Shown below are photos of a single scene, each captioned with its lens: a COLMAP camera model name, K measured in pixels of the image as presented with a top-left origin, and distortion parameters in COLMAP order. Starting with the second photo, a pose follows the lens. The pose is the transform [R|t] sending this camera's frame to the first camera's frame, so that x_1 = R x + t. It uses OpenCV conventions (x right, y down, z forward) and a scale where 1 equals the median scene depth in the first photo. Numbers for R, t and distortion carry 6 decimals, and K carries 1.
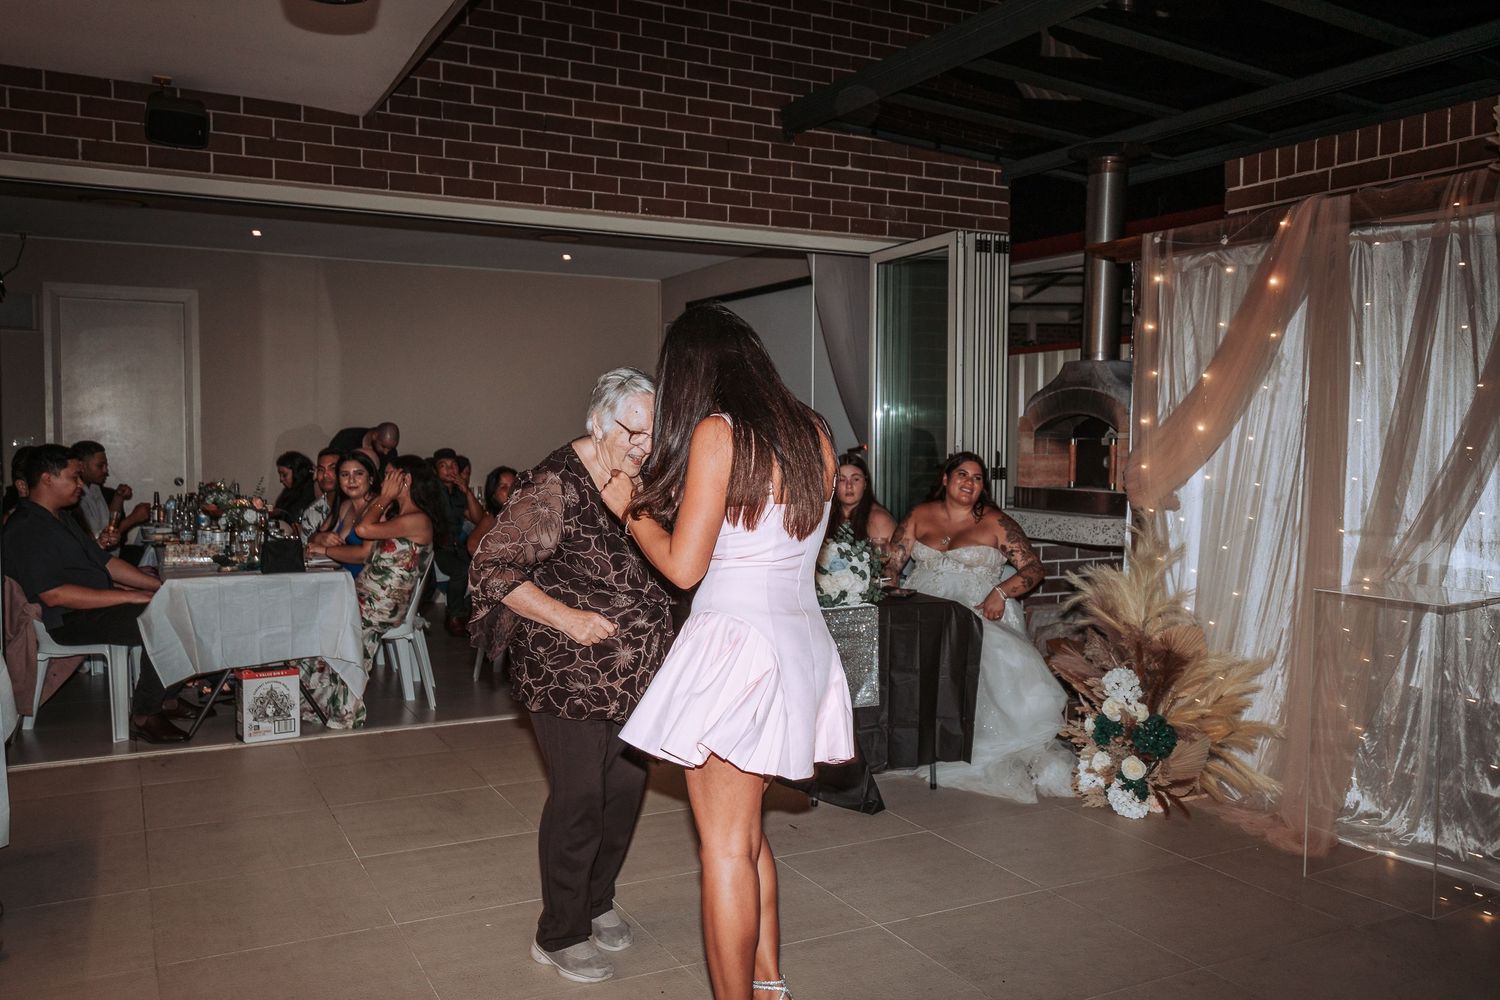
lens RADIAL K [[1214.5, 0, 744.3], [0, 1214.5, 501.2], [0, 0, 1]] dist [0.010410, -0.005205]
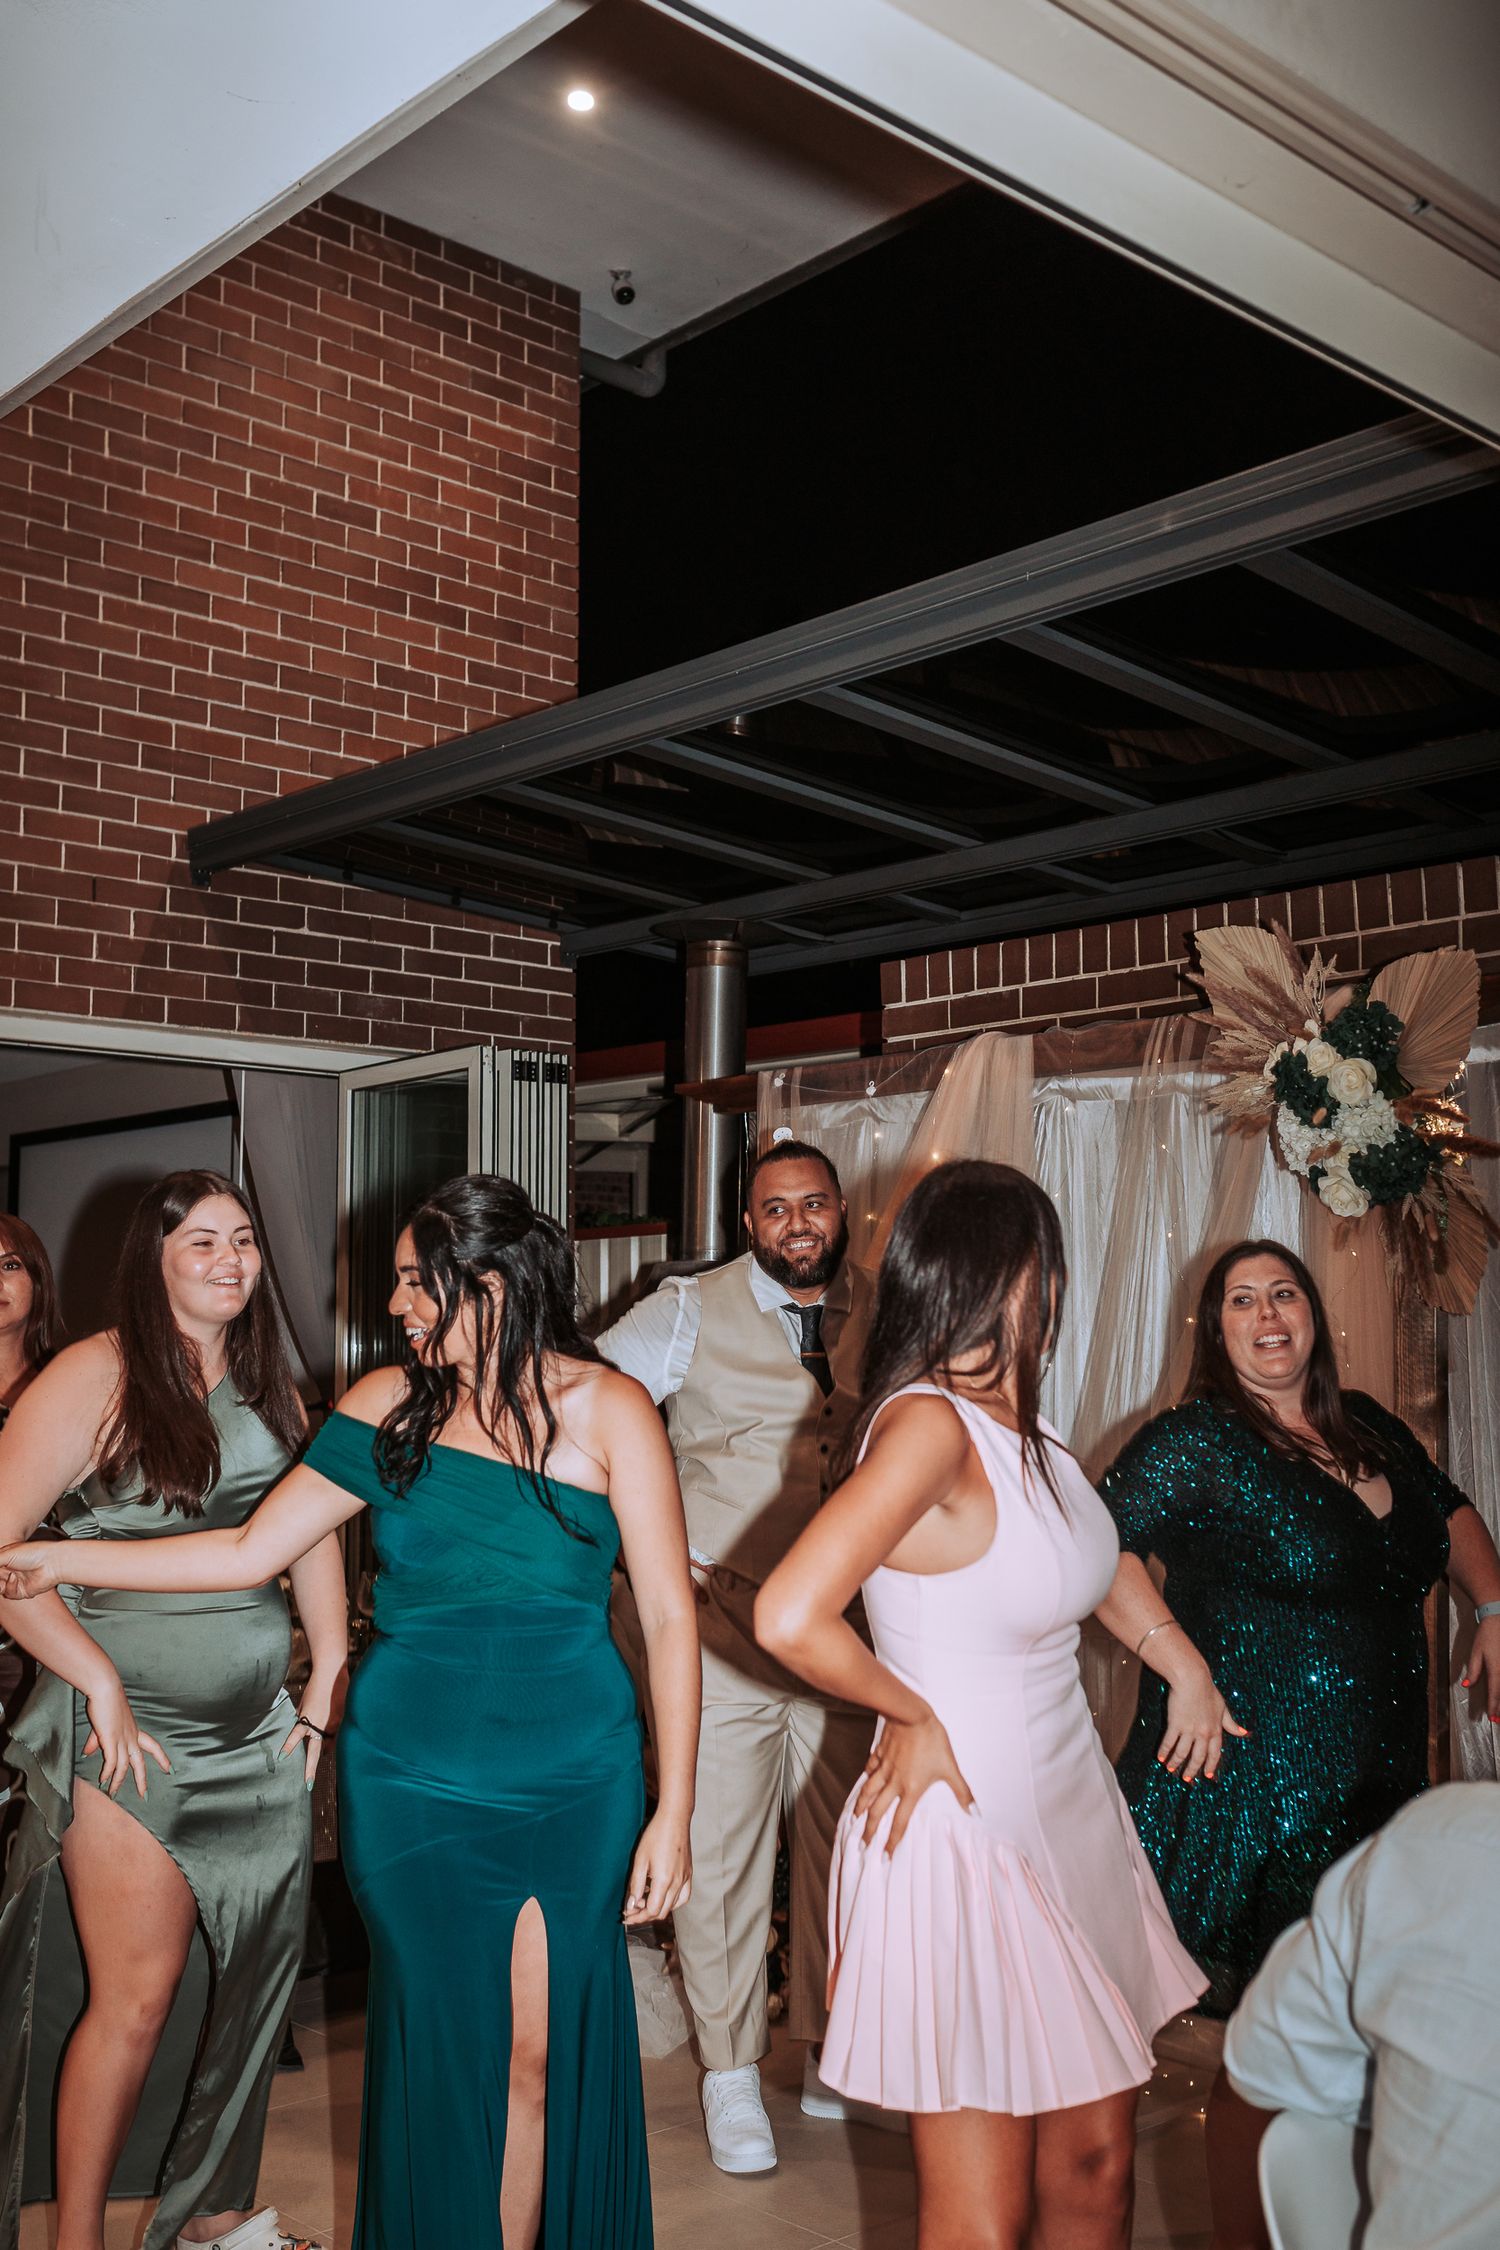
lens RADIAL K [[2246.4, 0, 755.7], [0, 2246.4, 1146.4], [0, 0, 1]] dist [-0.013826, 0.019698]
pose [[0.963307, 0.018552, 0.267759, 0.007327], [0.021231, 0.989215, -0.144921, -0.007075], [-0.267560, 0.145288, 0.952524, -0.102127]]
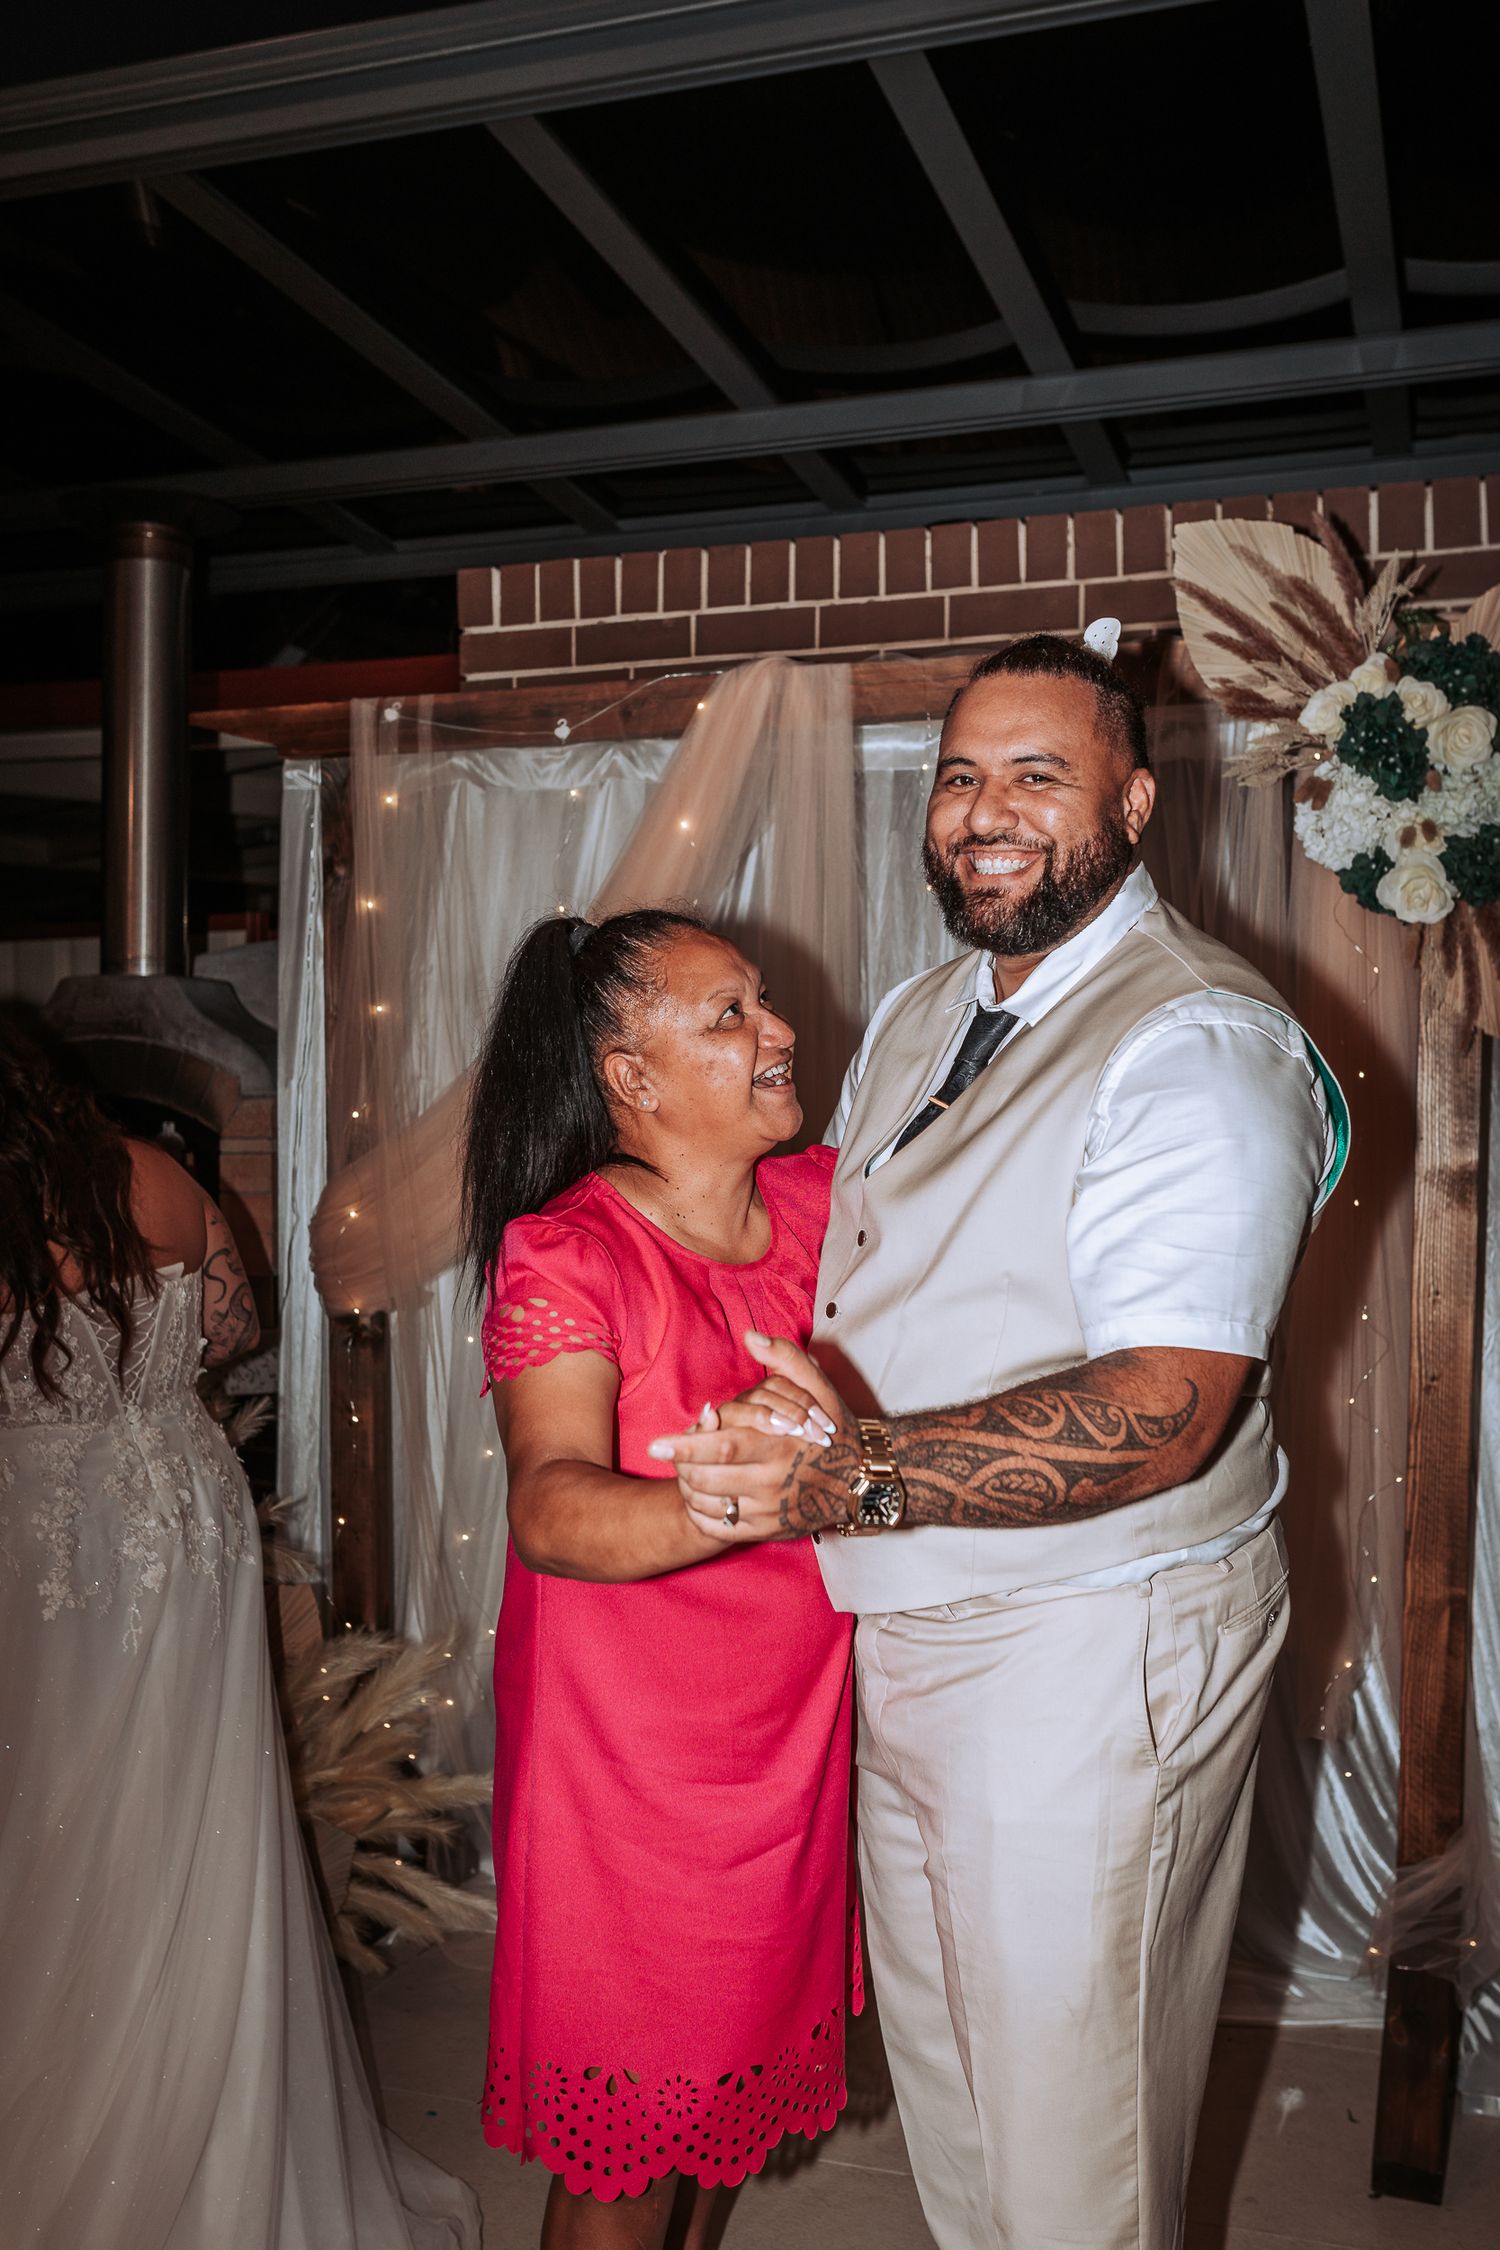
lens RADIAL K [[2170.7, 0, 750.0], [0, 2170.7, 1125.0], [0, 0, 1]] dist [0.011827, 0.004615]
pose [[0.725634, -0.013934, 0.687940, -0.094352], [0.045150, 0.998604, -0.027397, -0.029111], [-0.686598, 0.050941, 0.725250, 0.270819]]
